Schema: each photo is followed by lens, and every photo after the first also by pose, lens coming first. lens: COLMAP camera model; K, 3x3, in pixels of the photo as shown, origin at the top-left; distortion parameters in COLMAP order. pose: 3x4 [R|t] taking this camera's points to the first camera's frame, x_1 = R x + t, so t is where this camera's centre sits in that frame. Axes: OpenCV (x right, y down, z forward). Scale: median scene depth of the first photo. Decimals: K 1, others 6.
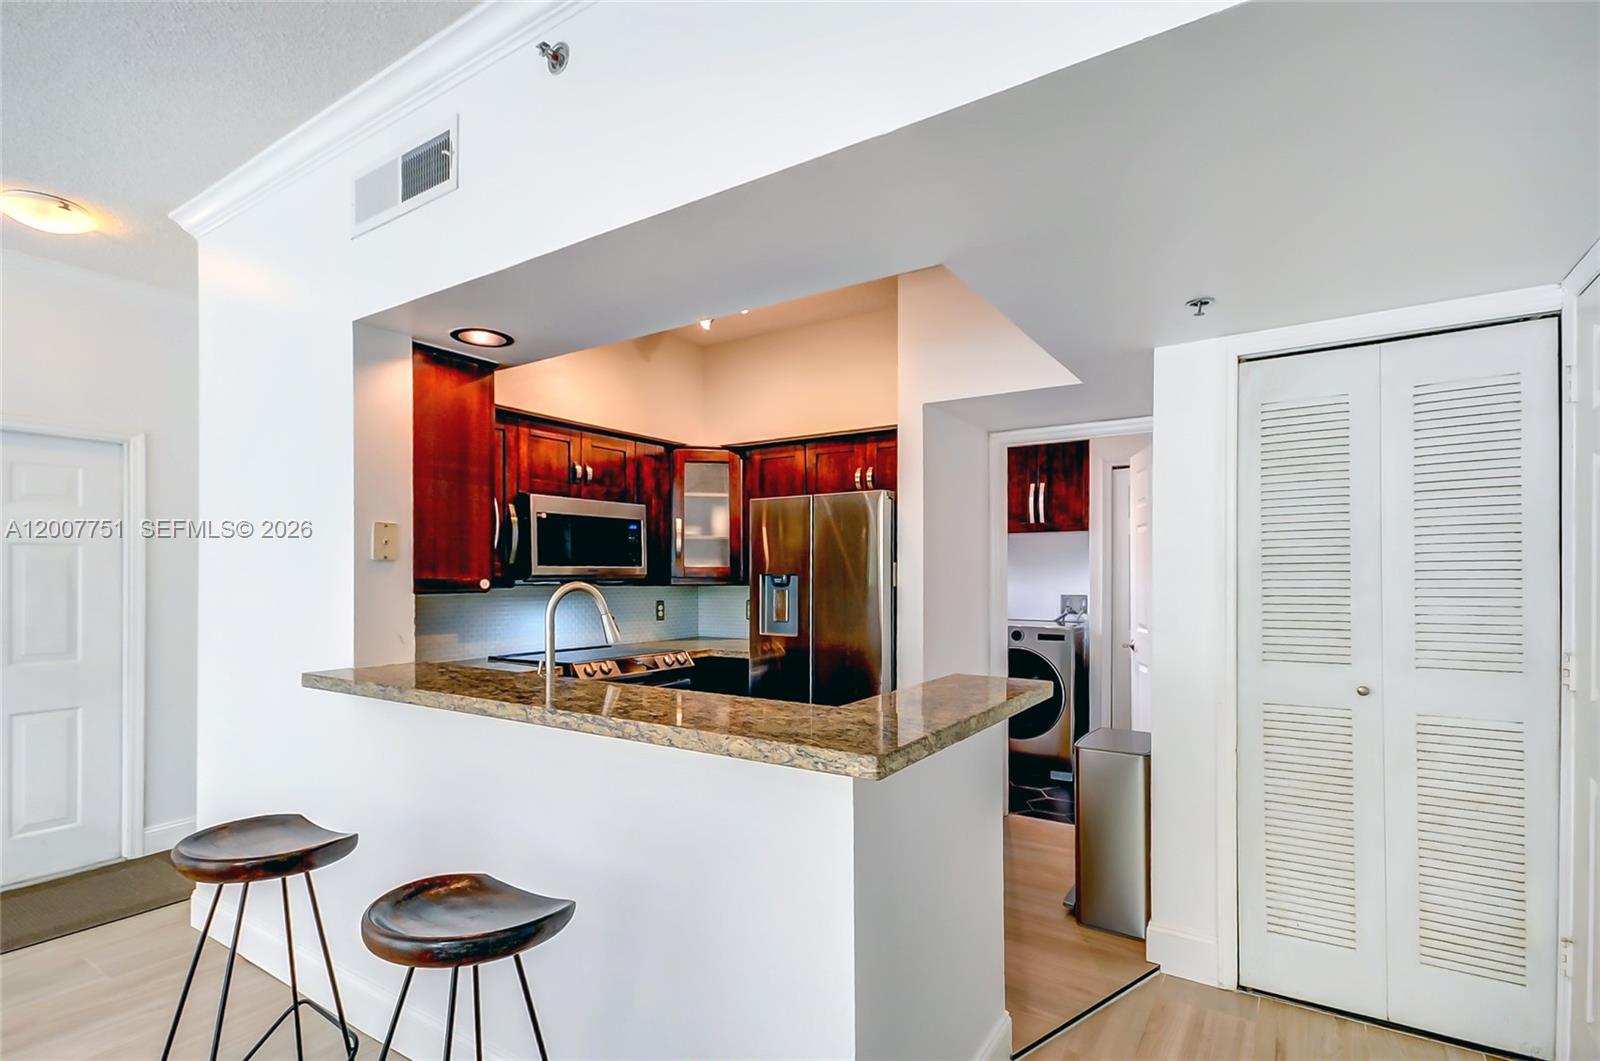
lens RADIAL K [[735.4, 0, 734.6], [0, 735.4, 573.3], [0, 0, 1]] dist [0.012370, 0.000181]
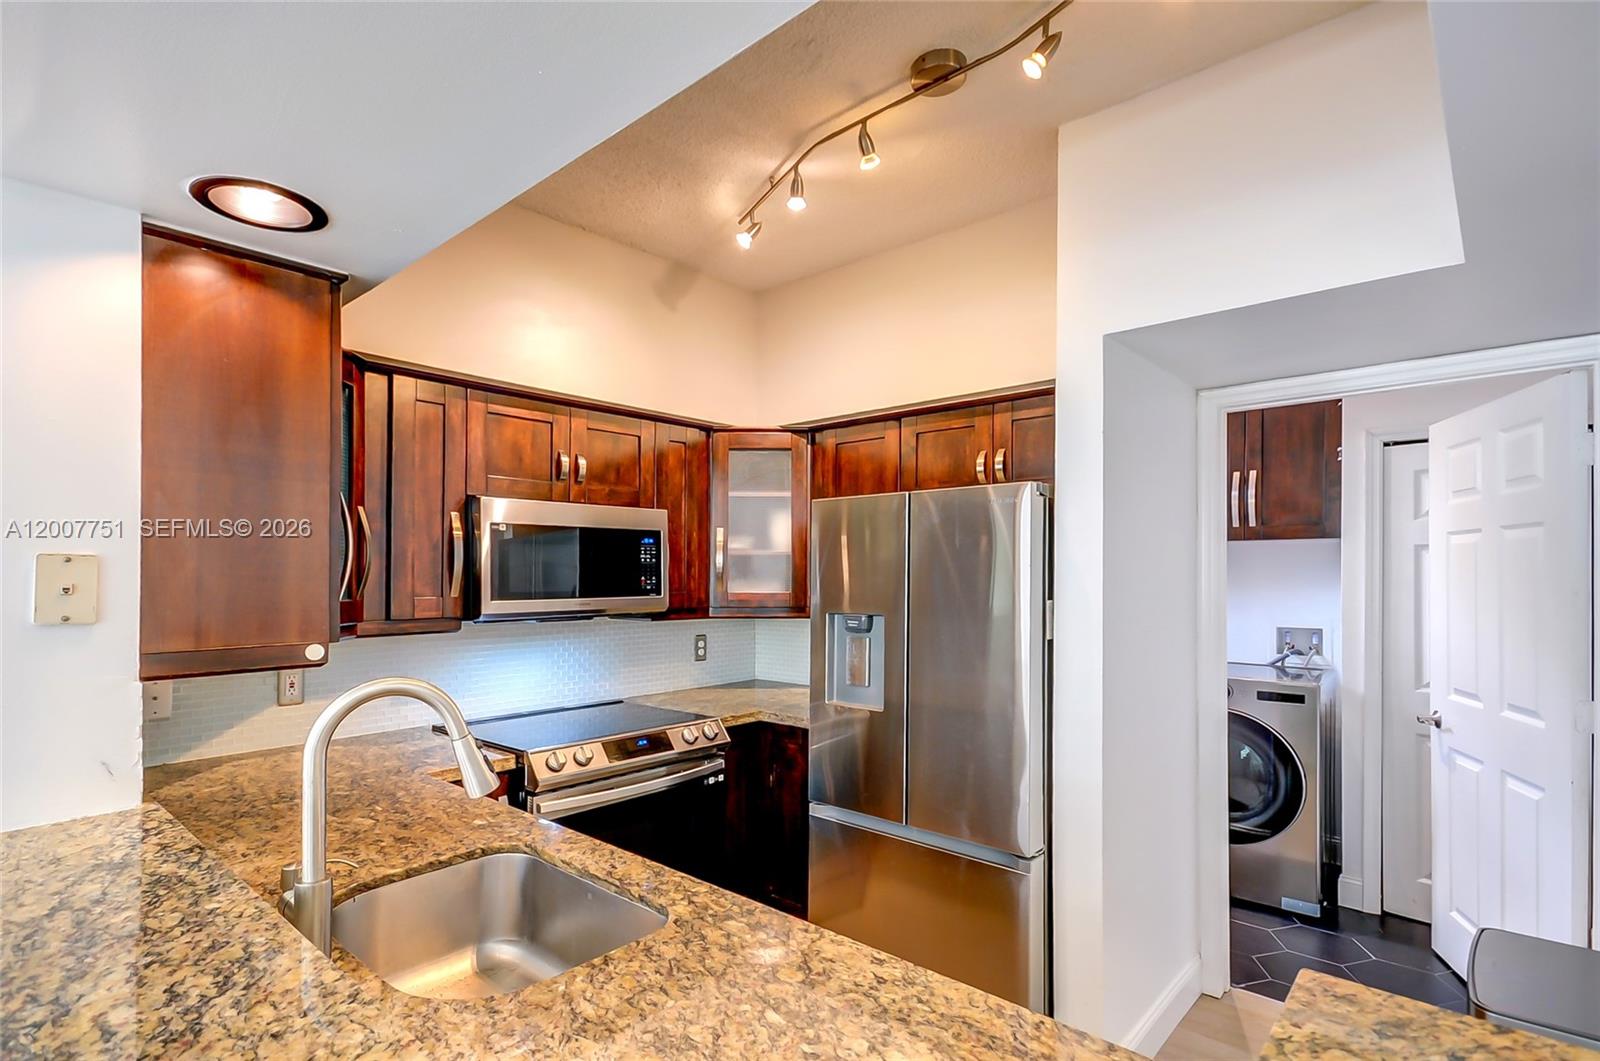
lens RADIAL K [[735.4, 0, 678.8], [0, 735.4, 574.8], [0, 0, 1]] dist [0.012370, 0.000181]
pose [[0.979247, 0.006159, -0.202575, 0.033894], [-0.006172, 0.999981, 0.000564, -0.028214], [0.202575, 0.000699, 0.979267, 0.281823]]
